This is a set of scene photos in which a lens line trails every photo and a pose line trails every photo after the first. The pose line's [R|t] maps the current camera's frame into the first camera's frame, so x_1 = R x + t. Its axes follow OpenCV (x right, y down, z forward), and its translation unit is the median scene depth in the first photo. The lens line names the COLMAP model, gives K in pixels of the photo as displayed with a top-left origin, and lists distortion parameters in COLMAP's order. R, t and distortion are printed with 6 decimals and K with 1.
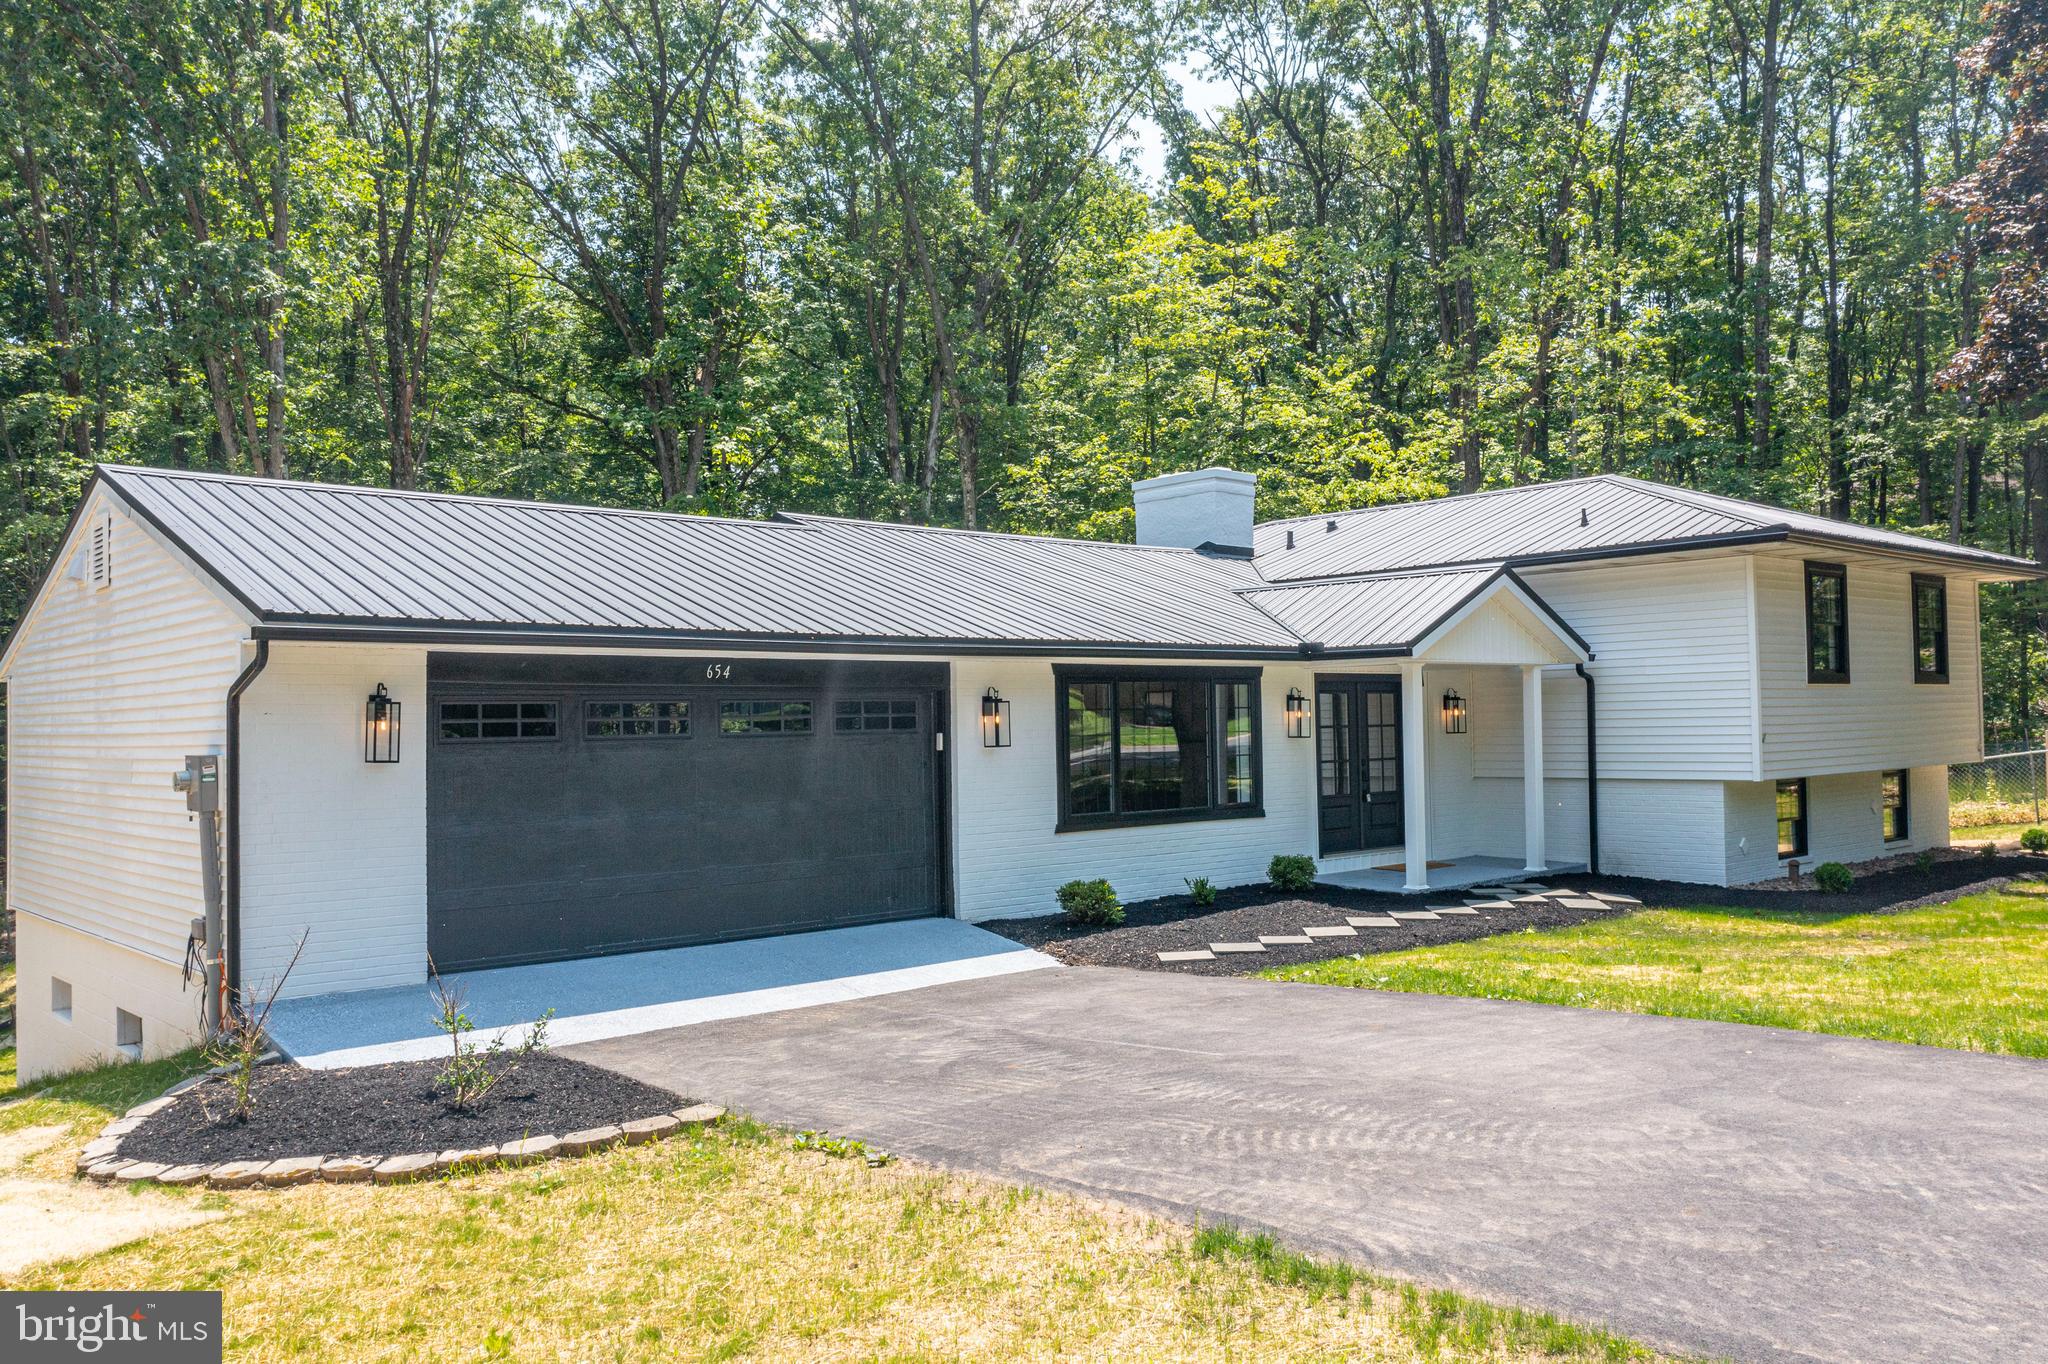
lens RADIAL K [[1619.1, 0, 1033.1], [0, 1619.1, 680.1], [0, 0, 1]] dist [-0.000833, -0.006675]
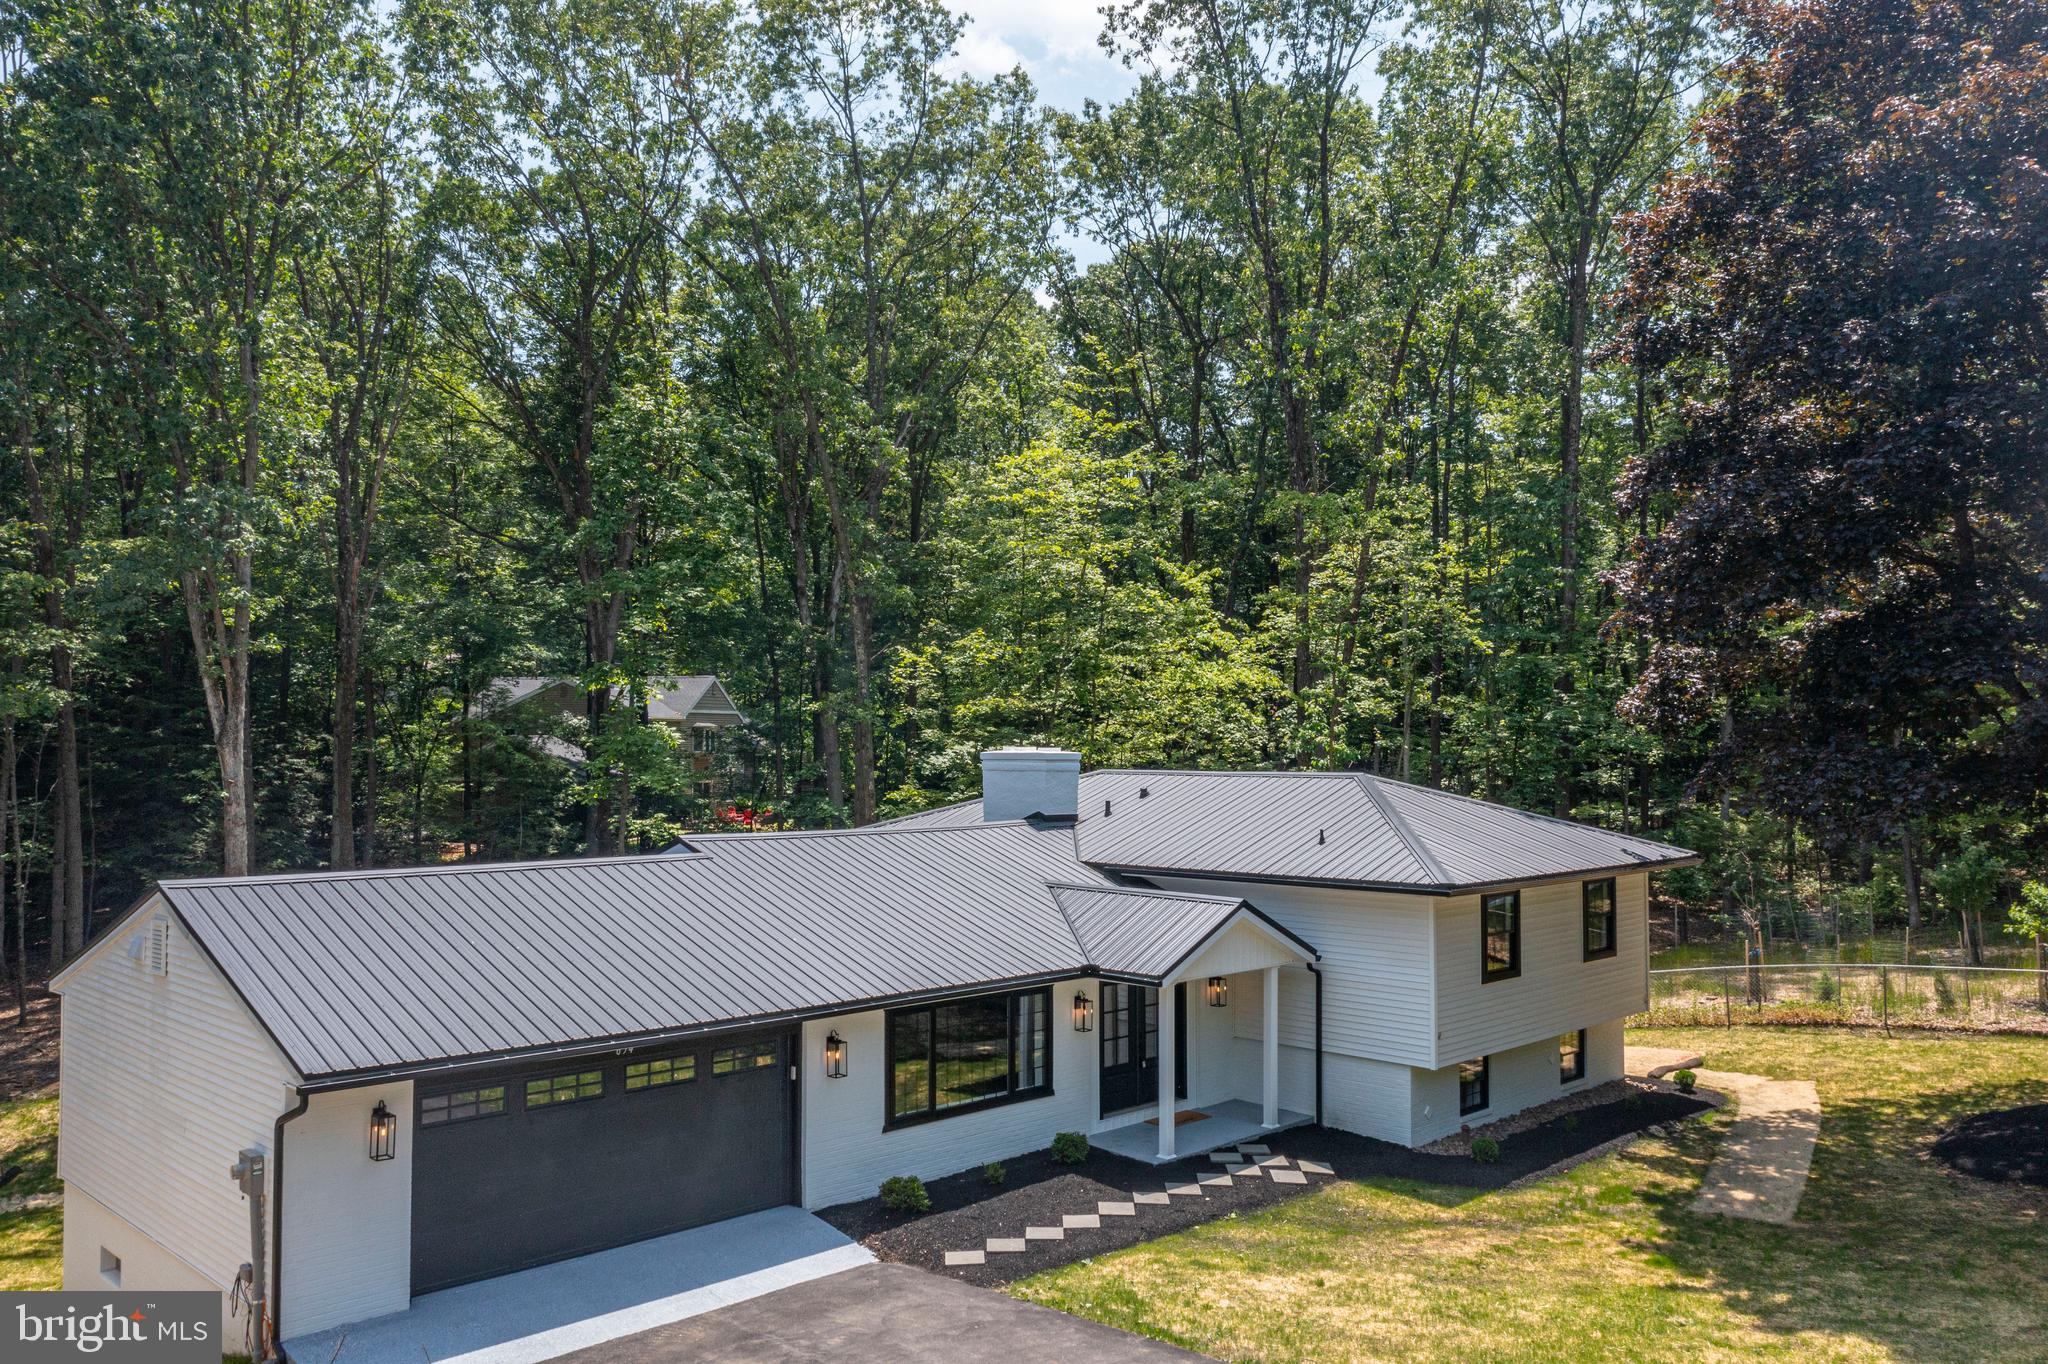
lens RADIAL K [[1597.4, 0, 1024.0], [0, 1597.4, 682.0], [0, 0, 1]] dist [-0.002479, 0.007571]
pose [[0.998868, 0.020644, 0.042849, 0.060883], [-0.020448, 0.999778, -0.004992, -0.248954], [-0.042943, 0.004111, 0.999069, -0.283505]]
